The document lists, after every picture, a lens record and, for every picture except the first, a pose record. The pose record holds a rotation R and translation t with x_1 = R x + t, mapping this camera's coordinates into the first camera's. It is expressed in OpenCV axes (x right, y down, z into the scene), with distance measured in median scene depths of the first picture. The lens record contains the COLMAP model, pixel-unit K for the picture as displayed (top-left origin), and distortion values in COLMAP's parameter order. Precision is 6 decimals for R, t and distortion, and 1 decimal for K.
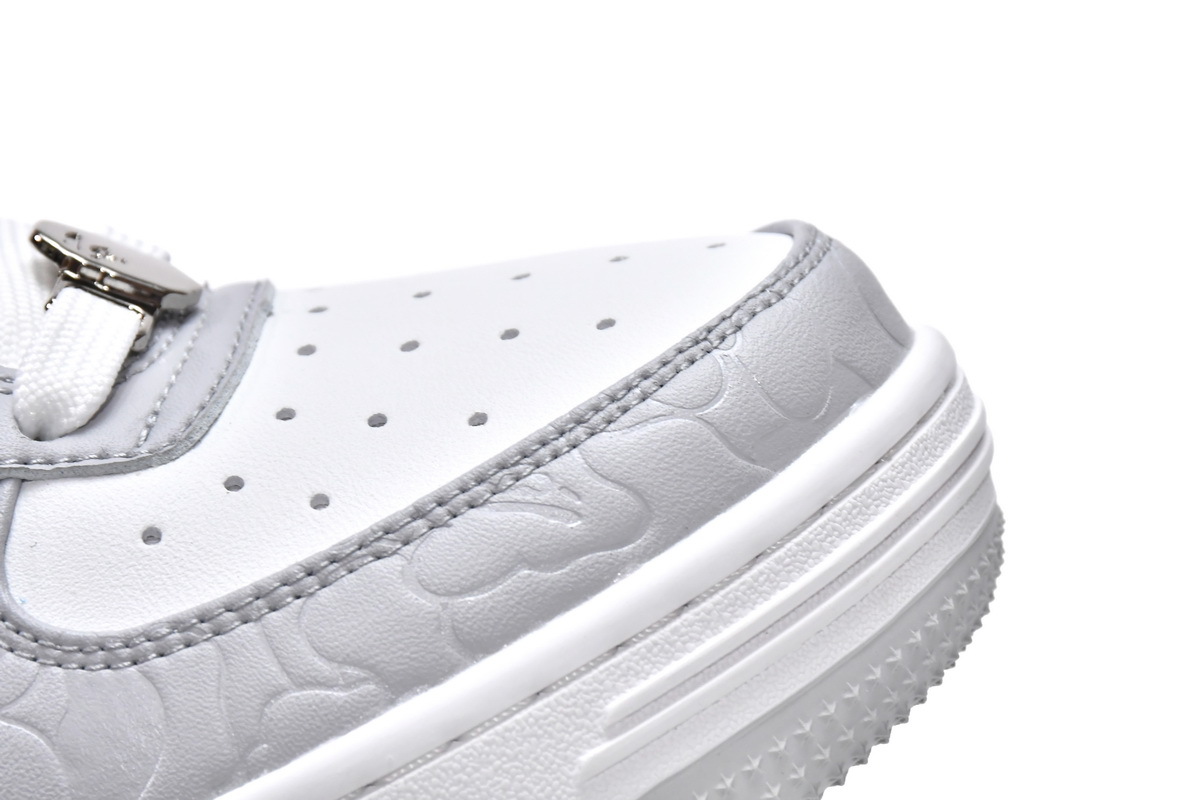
lens RADIAL K [[4678.2, 0, 600.0], [0, 4678.2, 399.7], [0, 0, 1]] dist [0.318382, 0.000000]
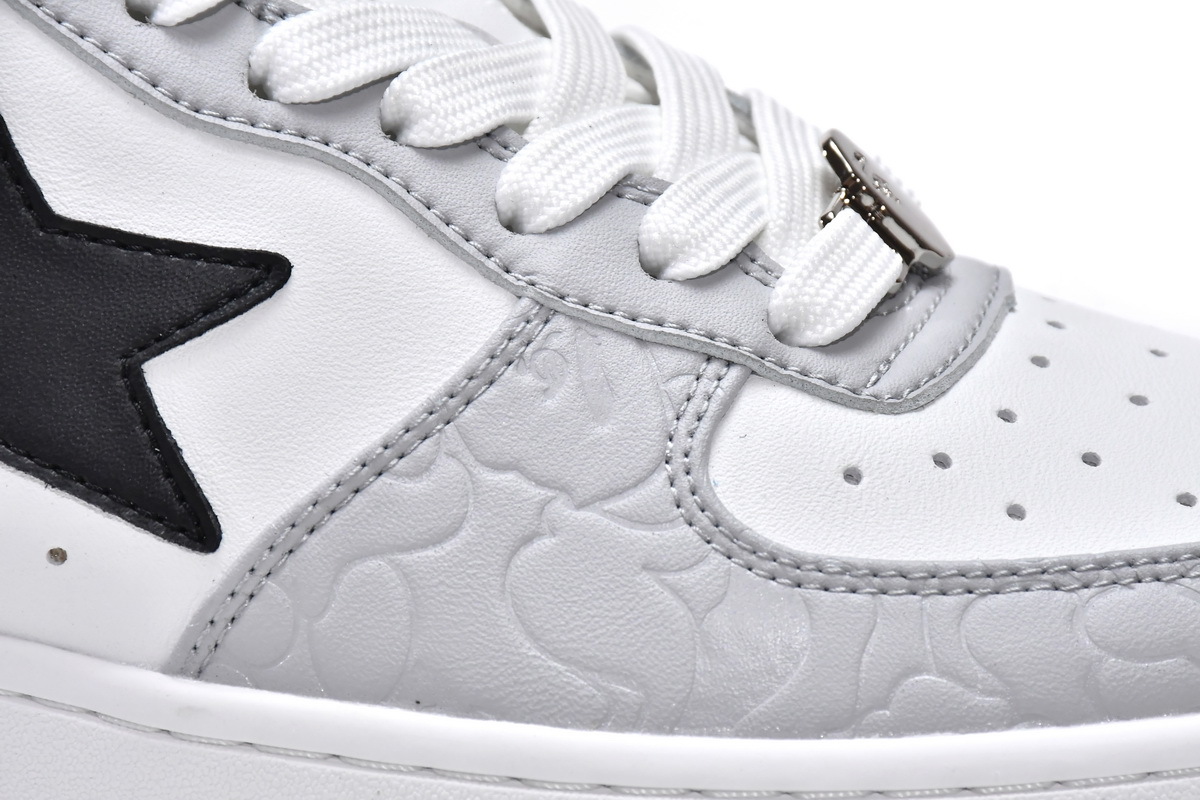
lens RADIAL K [[7258.0, 0, 600.1], [0, 7258.0, 399.7], [0, 0, 1]] dist [-0.575398, 0.000000]
pose [[0.912642, 0.407305, -0.034472, -0.097077], [-0.407248, 0.913274, 0.008972, 0.021950], [0.035137, 0.005851, 0.999365, -0.549631]]
